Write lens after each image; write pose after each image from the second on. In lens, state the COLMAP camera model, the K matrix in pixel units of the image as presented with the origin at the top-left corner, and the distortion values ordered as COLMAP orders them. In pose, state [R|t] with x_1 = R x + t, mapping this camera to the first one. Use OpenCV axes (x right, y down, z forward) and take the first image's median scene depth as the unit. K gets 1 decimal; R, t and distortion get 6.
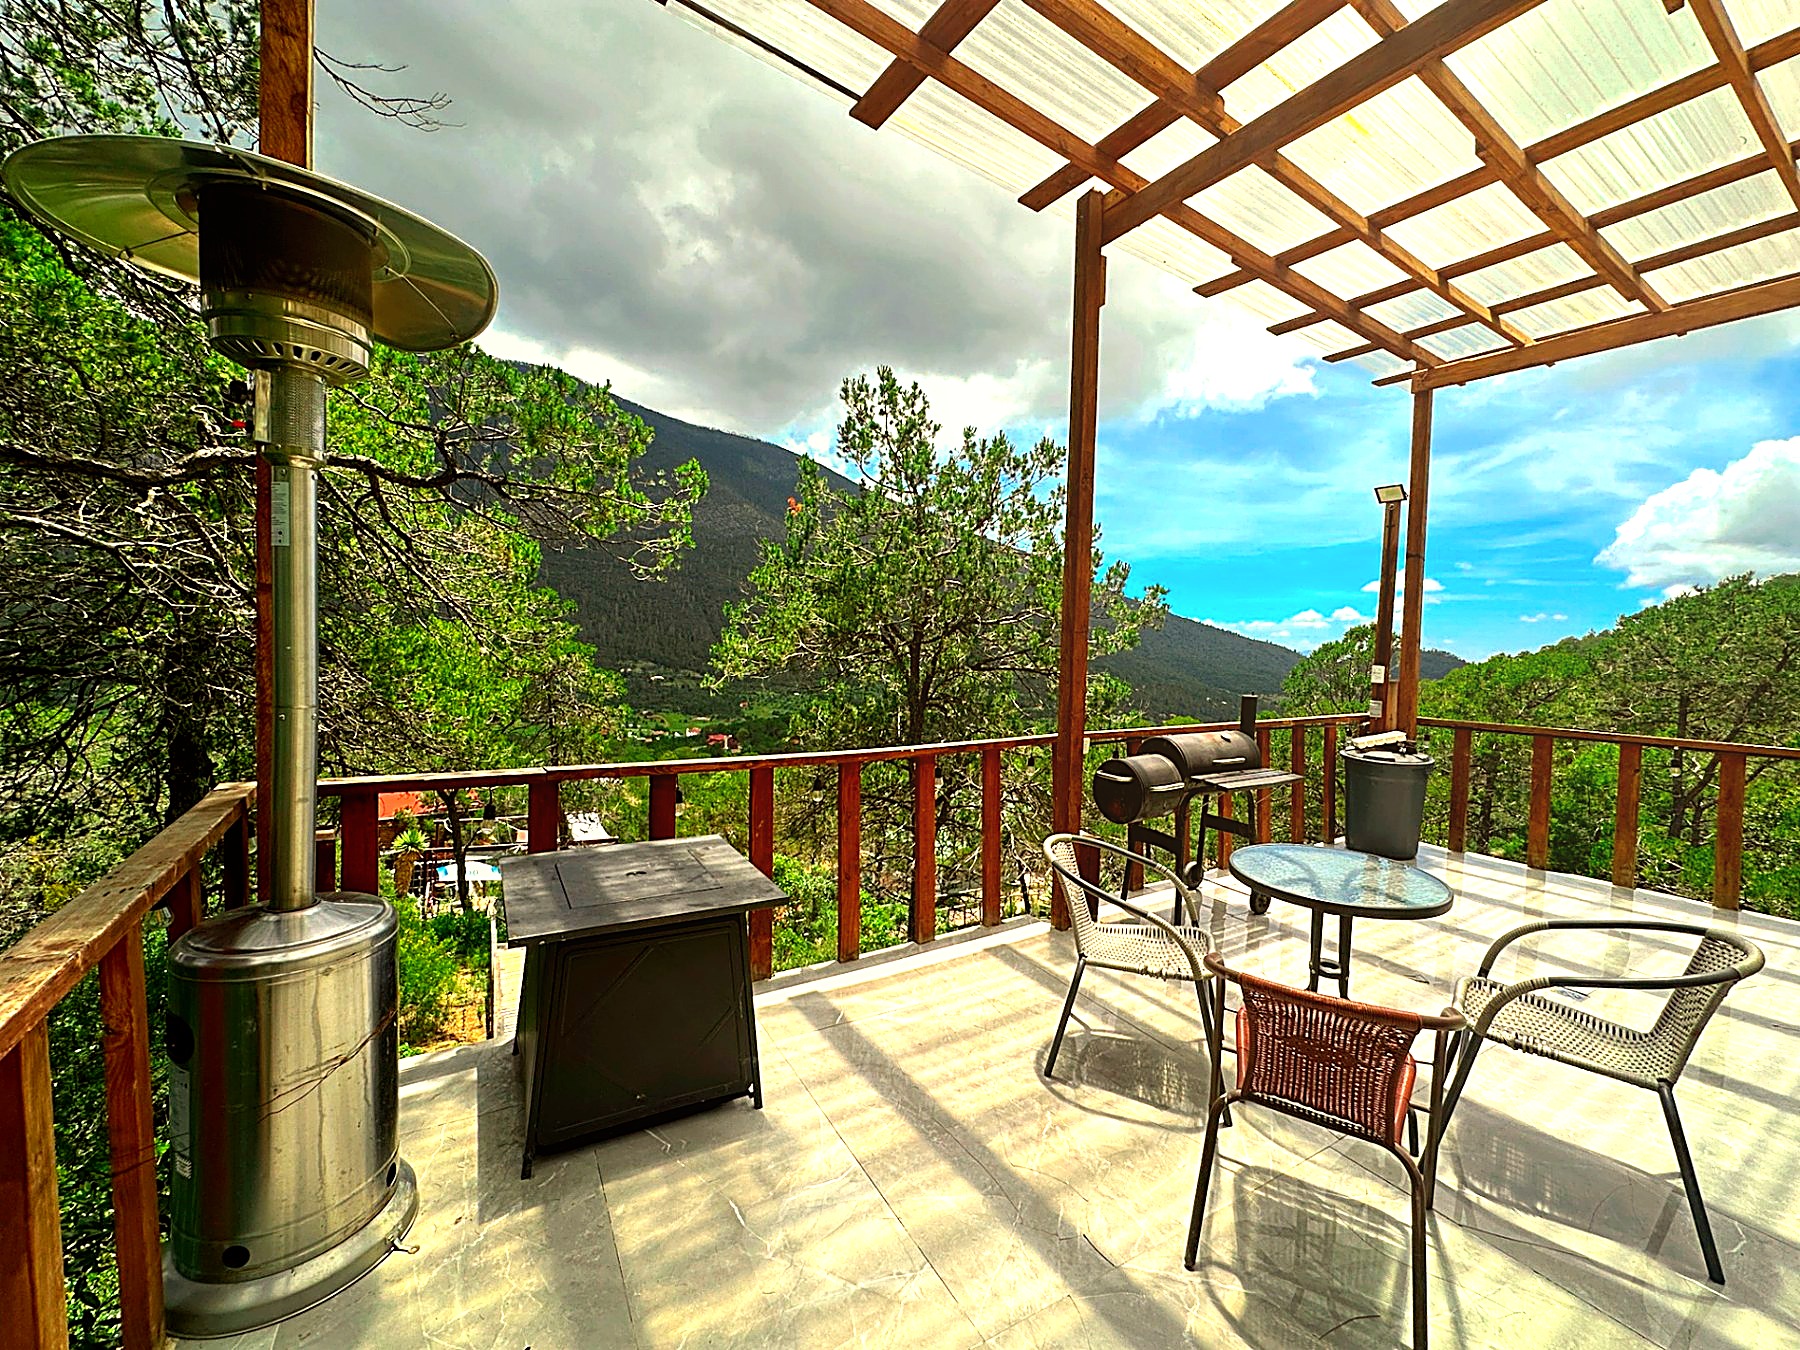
lens RADIAL K [[735.9, 0, 913.4], [0, 735.9, 671.0], [0, 0, 1]] dist [-0.001861, -0.000425]
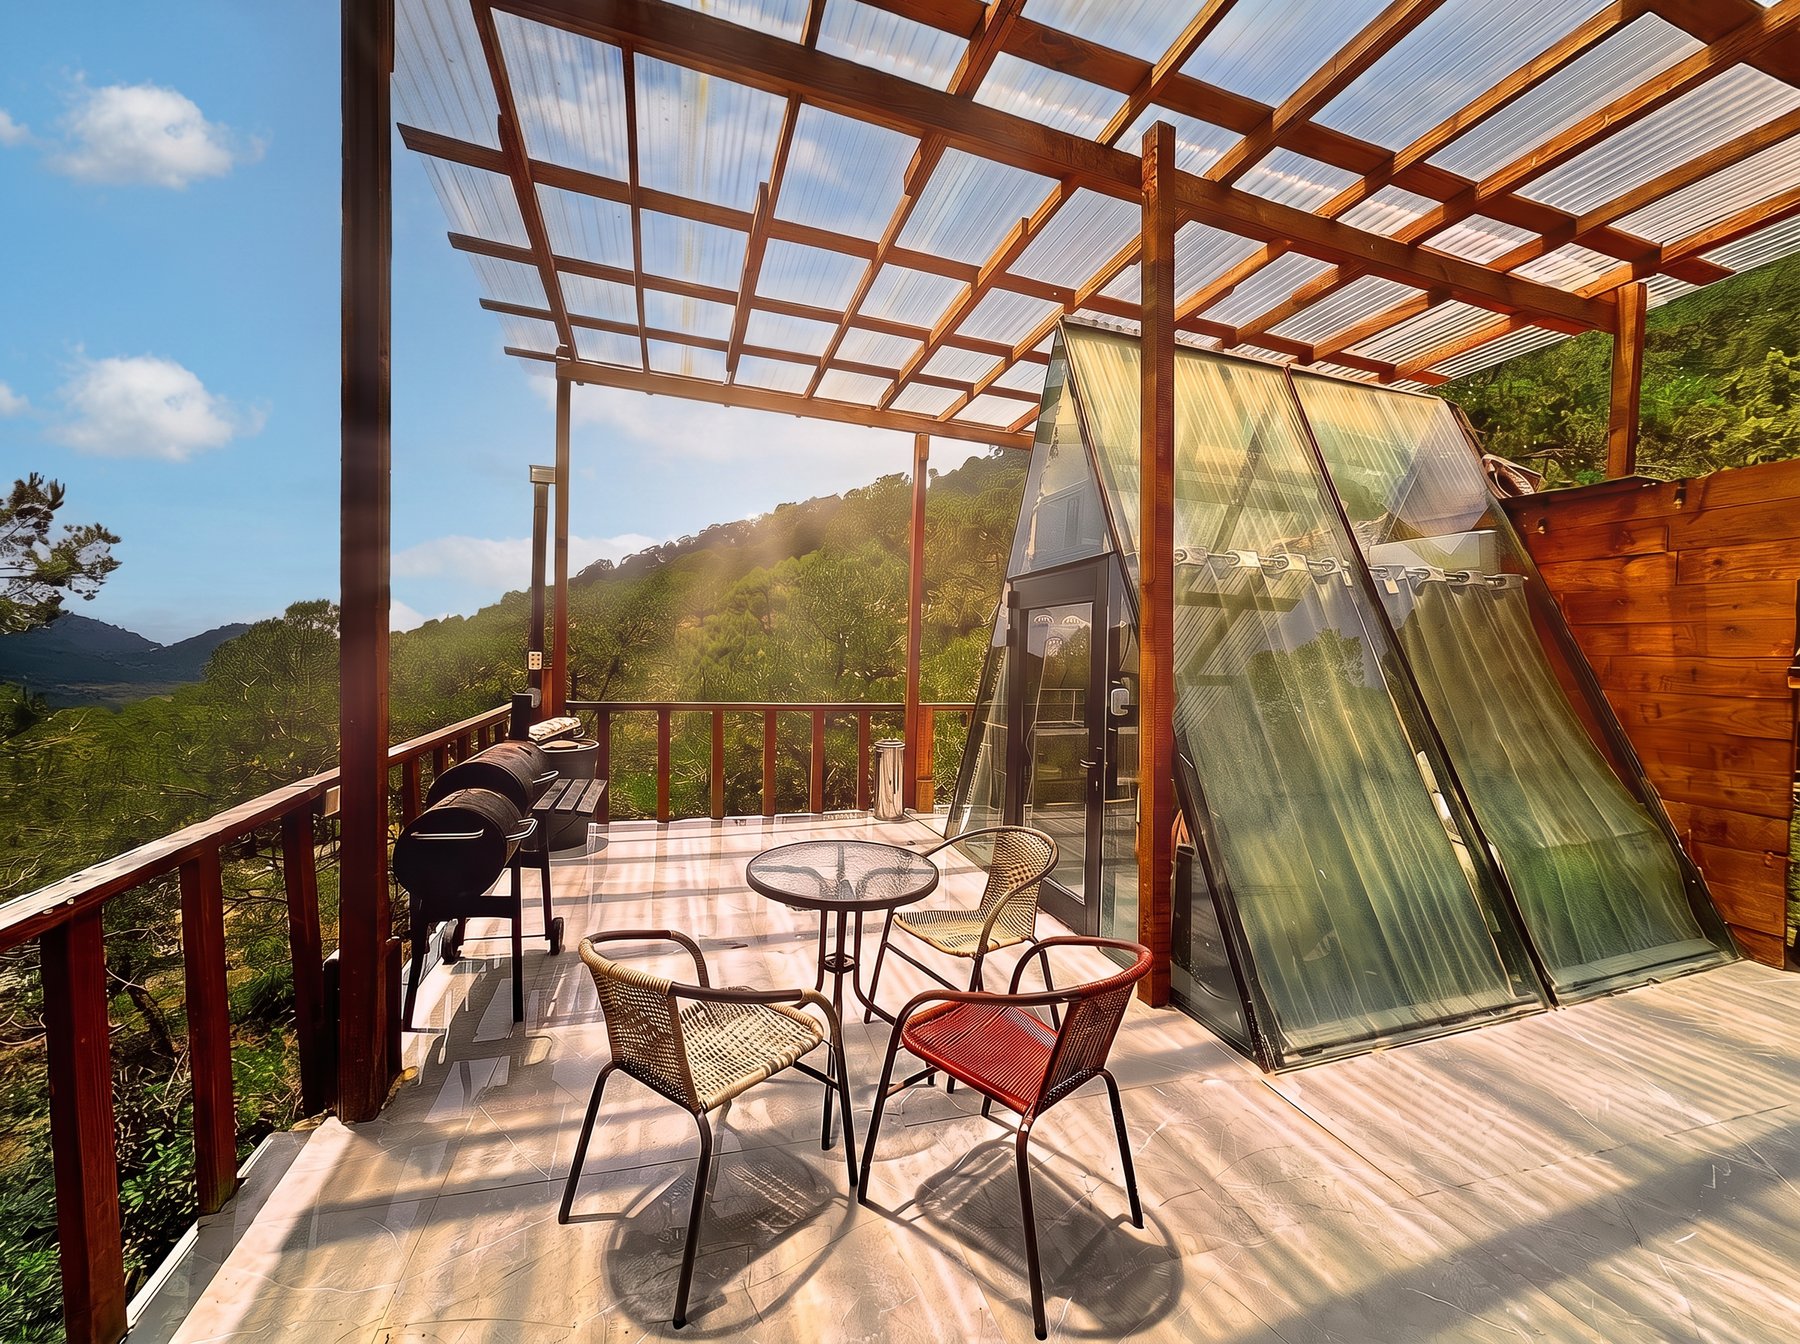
lens RADIAL K [[708.7, 0, 906.9], [0, 708.7, 681.9], [0, 0, 1]] dist [0.001940, 0.000176]
pose [[0.224538, -0.083607, 0.970872, -0.209689], [0.018866, 0.996499, 0.081451, -0.042536], [-0.974283, 0.000028, 0.225330, 0.375448]]
